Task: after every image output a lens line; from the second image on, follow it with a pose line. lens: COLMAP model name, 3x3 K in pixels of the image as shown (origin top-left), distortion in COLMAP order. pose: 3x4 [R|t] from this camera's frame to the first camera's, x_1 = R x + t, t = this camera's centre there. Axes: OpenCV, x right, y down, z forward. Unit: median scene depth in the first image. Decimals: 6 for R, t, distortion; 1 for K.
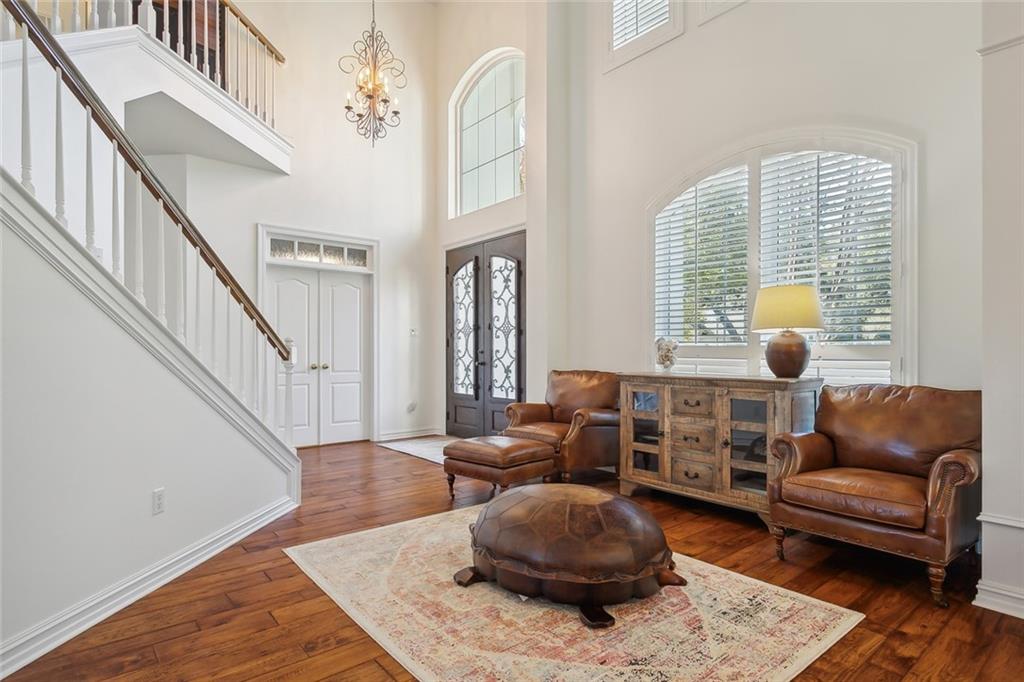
lens RADIAL K [[543.8, 0, 503.4], [0, 543.8, 348.6], [0, 0, 1]] dist [0.001744, 0.000255]
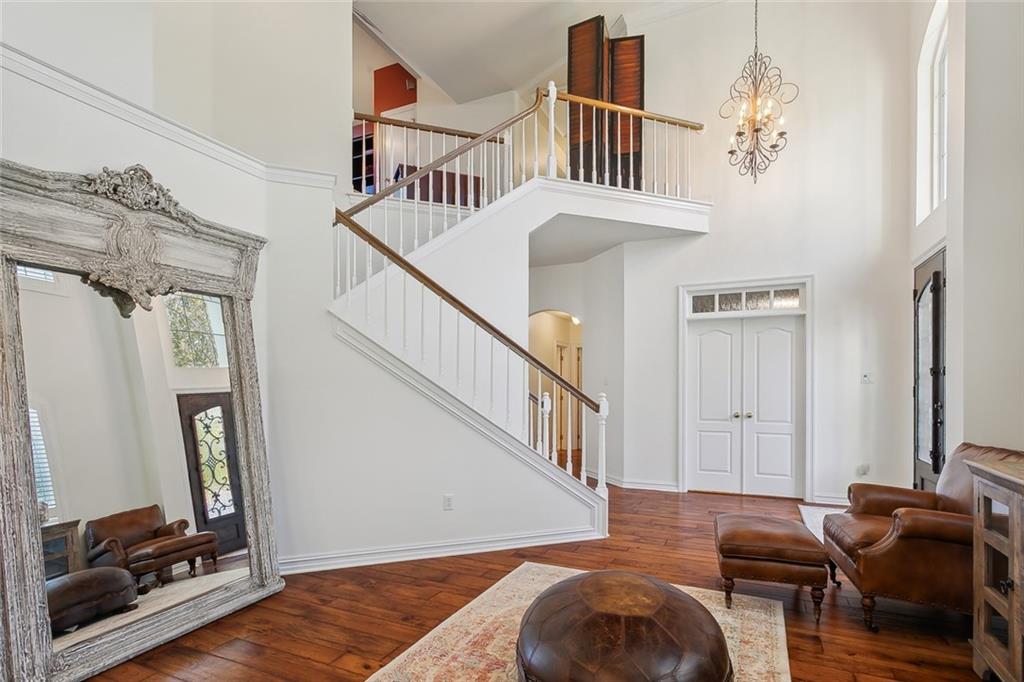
lens RADIAL K [[501.9, 0, 496.0], [0, 501.9, 391.7], [0, 0, 1]] dist [-0.002514, 0.002730]
pose [[0.436492, 0.006054, -0.899688, 0.312067], [0.005285, 0.999943, 0.009293, -0.022695], [0.899693, -0.008811, 0.436435, 0.207200]]
